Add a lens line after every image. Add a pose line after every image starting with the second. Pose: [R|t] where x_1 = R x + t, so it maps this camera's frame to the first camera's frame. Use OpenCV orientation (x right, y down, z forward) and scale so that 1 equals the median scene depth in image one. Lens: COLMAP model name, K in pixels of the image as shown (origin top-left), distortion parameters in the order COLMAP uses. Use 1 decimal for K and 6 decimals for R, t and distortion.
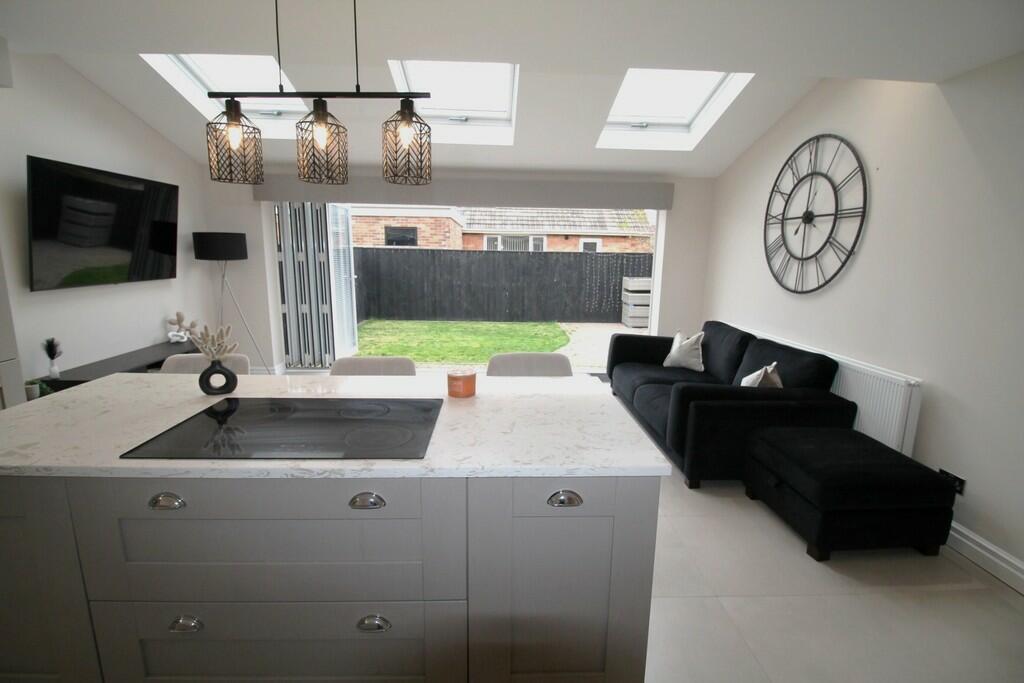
lens RADIAL K [[482.4, 0, 512.0], [0, 482.4, 341.5], [0, 0, 1]] dist [-0.011546, 0.000136]
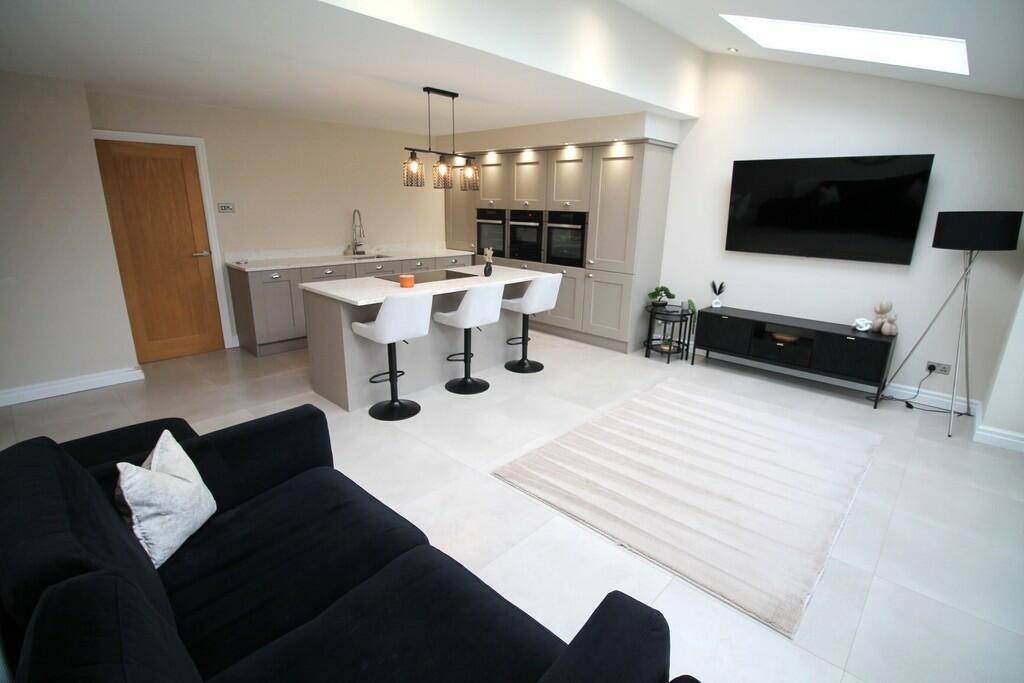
lens RADIAL K [[482.4, 0, 512.0], [0, 482.4, 341.5], [0, 0, 1]] dist [-0.011546, 0.000136]
pose [[-0.715692, 0.160716, -0.679673, 0.512625], [-0.162468, 0.908156, 0.385820, -0.278472], [0.679256, 0.386554, -0.623849, 1.377393]]
